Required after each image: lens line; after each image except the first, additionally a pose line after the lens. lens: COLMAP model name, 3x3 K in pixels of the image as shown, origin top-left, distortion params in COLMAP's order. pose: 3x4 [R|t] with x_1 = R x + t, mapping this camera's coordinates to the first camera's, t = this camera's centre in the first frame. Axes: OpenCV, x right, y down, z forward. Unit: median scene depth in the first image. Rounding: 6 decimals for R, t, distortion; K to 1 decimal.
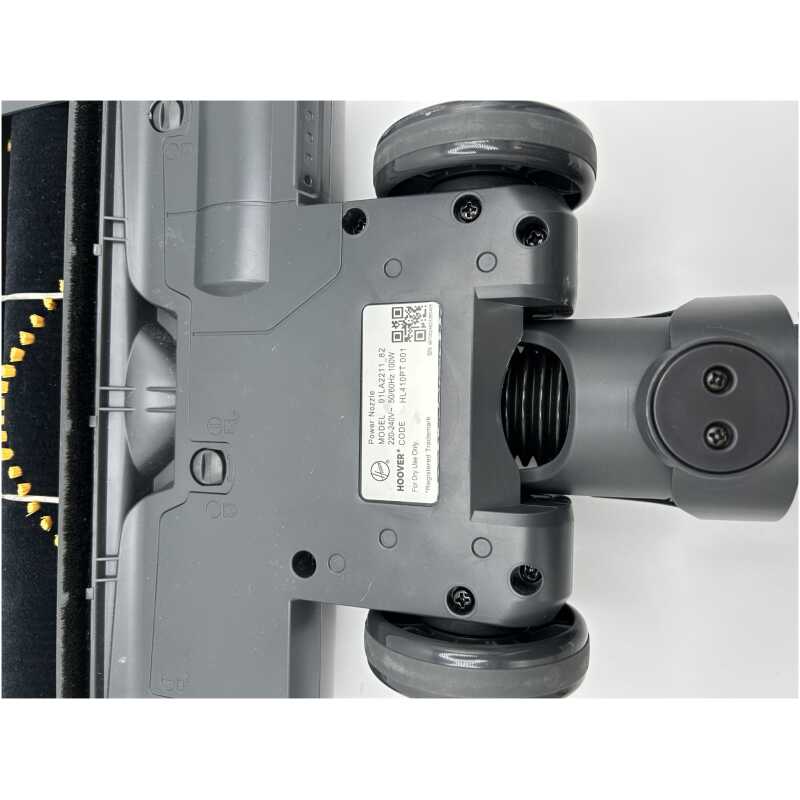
lens RADIAL K [[590.3, 0, 400.0], [0, 590.3, 400.0], [0, 0, 1]] dist [0.002628, -0.000497]
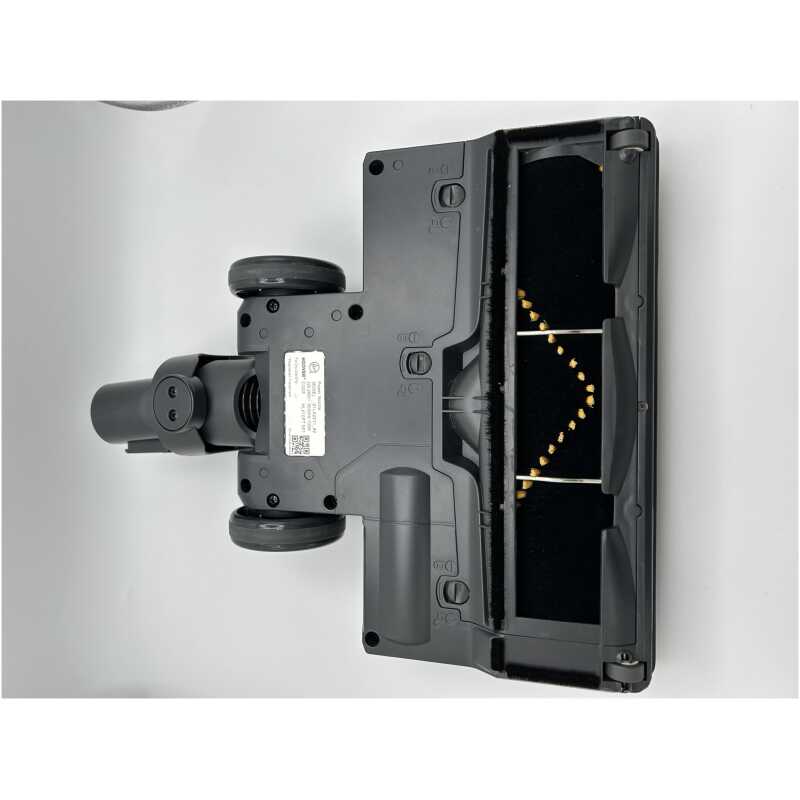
lens RADIAL K [[590.3, 0, 400.0], [0, 590.3, 400.0], [0, 0, 1]] dist [0.002628, -0.000497]
pose [[-0.817823, 0.010860, 0.575367, -1.318342], [-0.004919, -0.999917, 0.011883, -0.006953], [0.575449, 0.006888, 0.817809, -0.371230]]
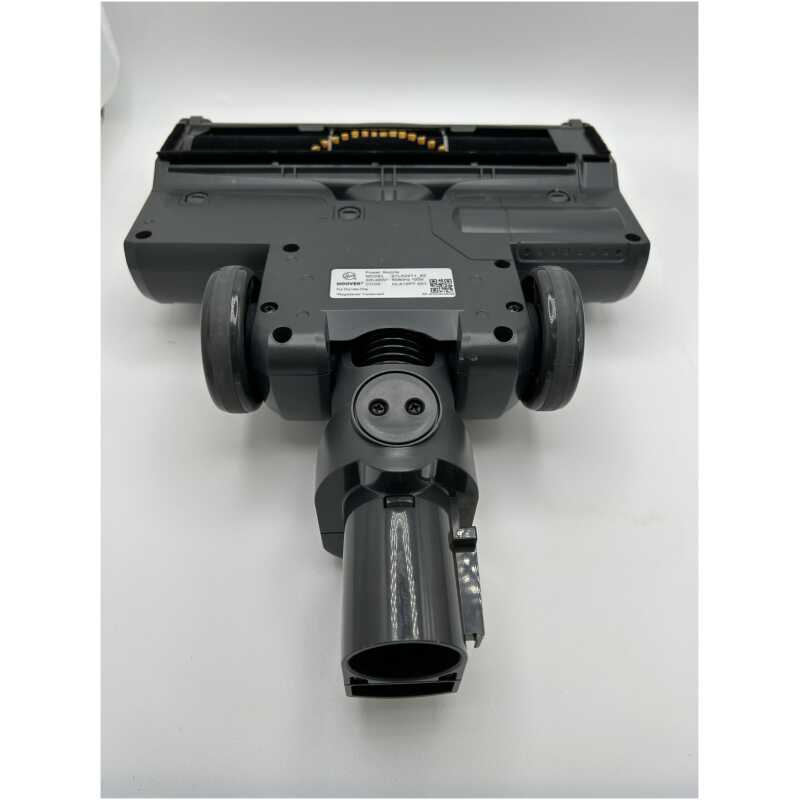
lens RADIAL K [[590.3, 0, 400.0], [0, 590.3, 400.0], [0, 0, 1]] dist [0.002628, -0.000497]
pose [[0.038176, 0.907089, -0.419204, 0.941106], [-0.999122, 0.027402, -0.031695, 0.042257], [-0.017264, 0.420046, 0.907339, -0.315537]]
